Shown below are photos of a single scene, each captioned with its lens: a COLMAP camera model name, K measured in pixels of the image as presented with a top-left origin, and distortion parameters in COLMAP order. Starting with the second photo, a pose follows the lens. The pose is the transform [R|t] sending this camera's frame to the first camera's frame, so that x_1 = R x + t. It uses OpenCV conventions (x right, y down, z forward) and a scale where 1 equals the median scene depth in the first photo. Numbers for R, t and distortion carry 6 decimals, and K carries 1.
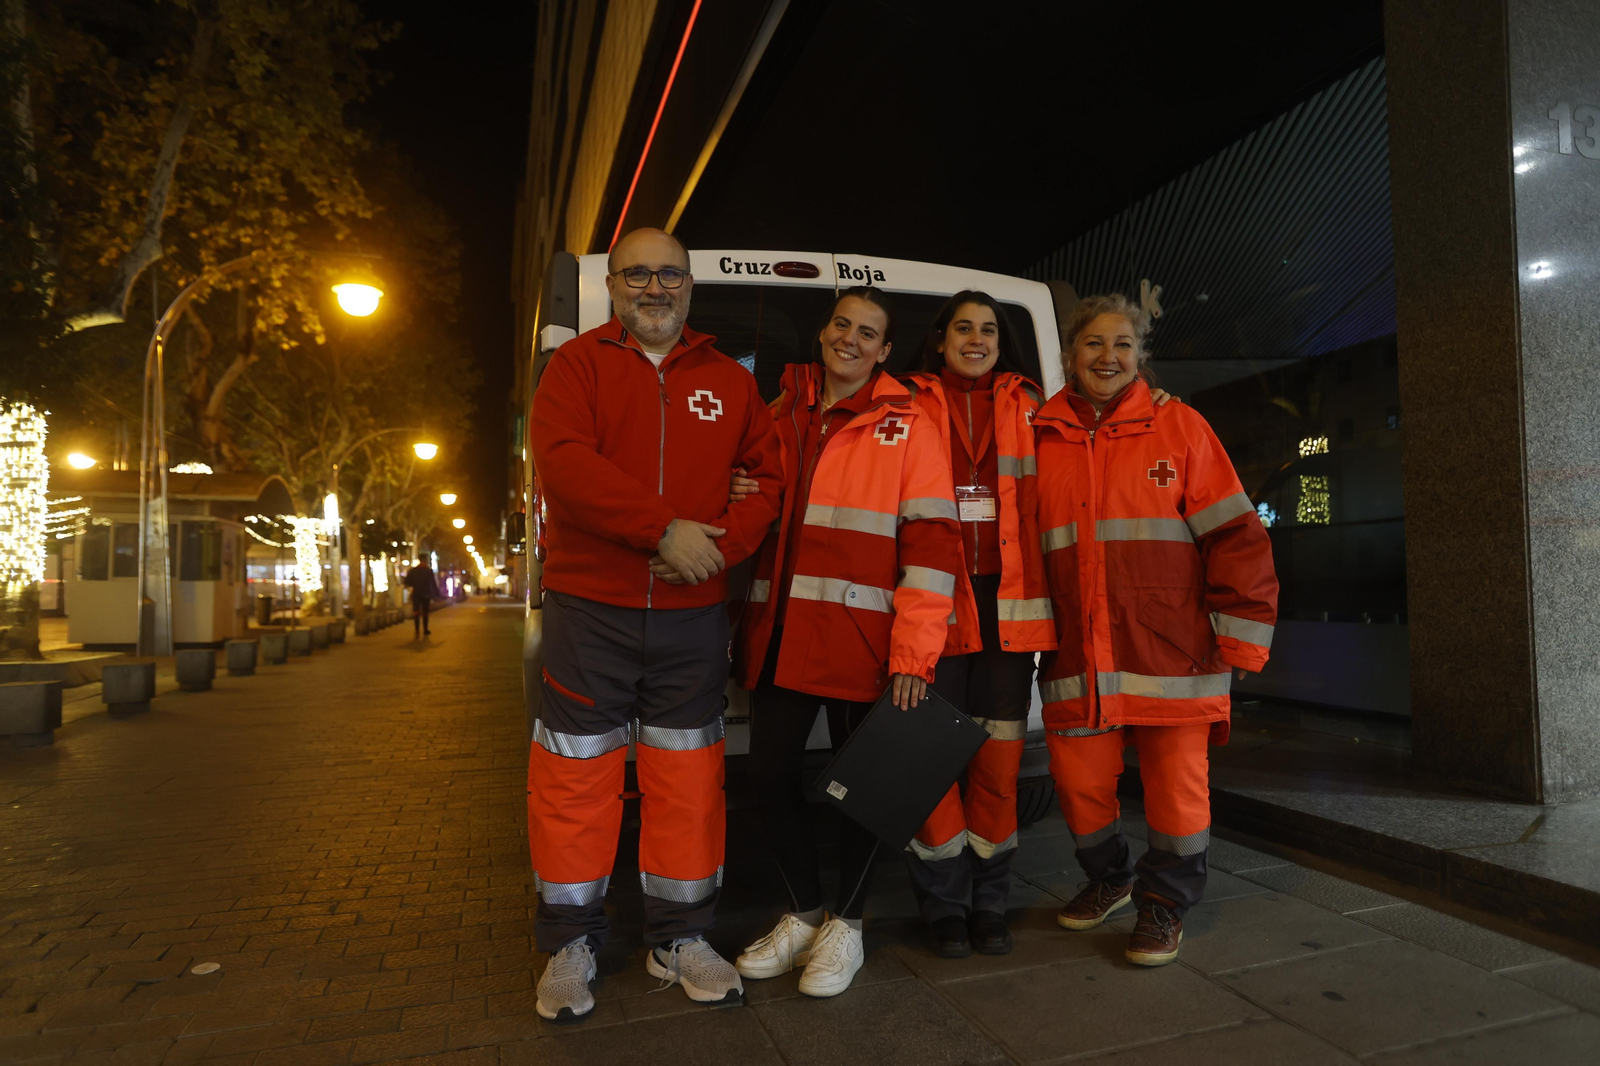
lens RADIAL K [[909.1, 0, 800.0], [0, 909.1, 533.0], [0, 0, 1]] dist [-0.020867, 0.035096]
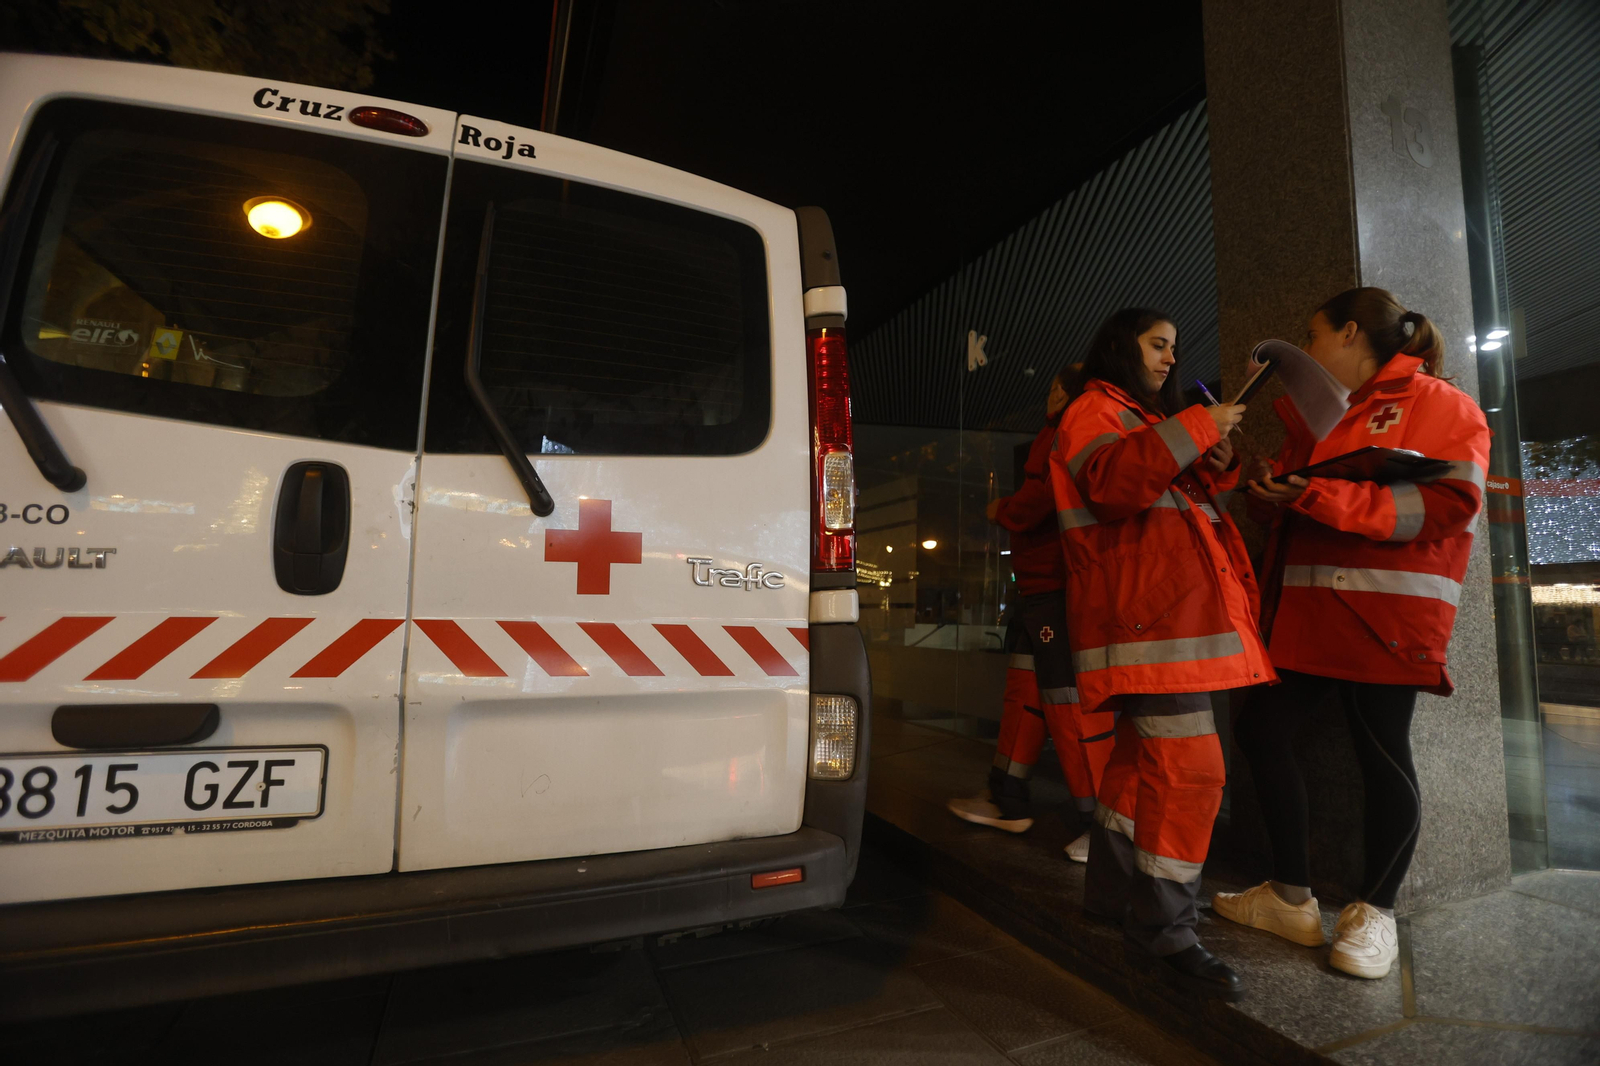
lens RADIAL K [[692.6, 0, 800.0], [0, 692.6, 533.0], [0, 0, 1]] dist [0.002412, 0.000571]
pose [[0.994880, 0.047818, 0.089040, 0.232065], [-0.043139, 0.997622, -0.053752, 0.017710], [-0.091399, 0.049636, 0.994577, 0.435613]]
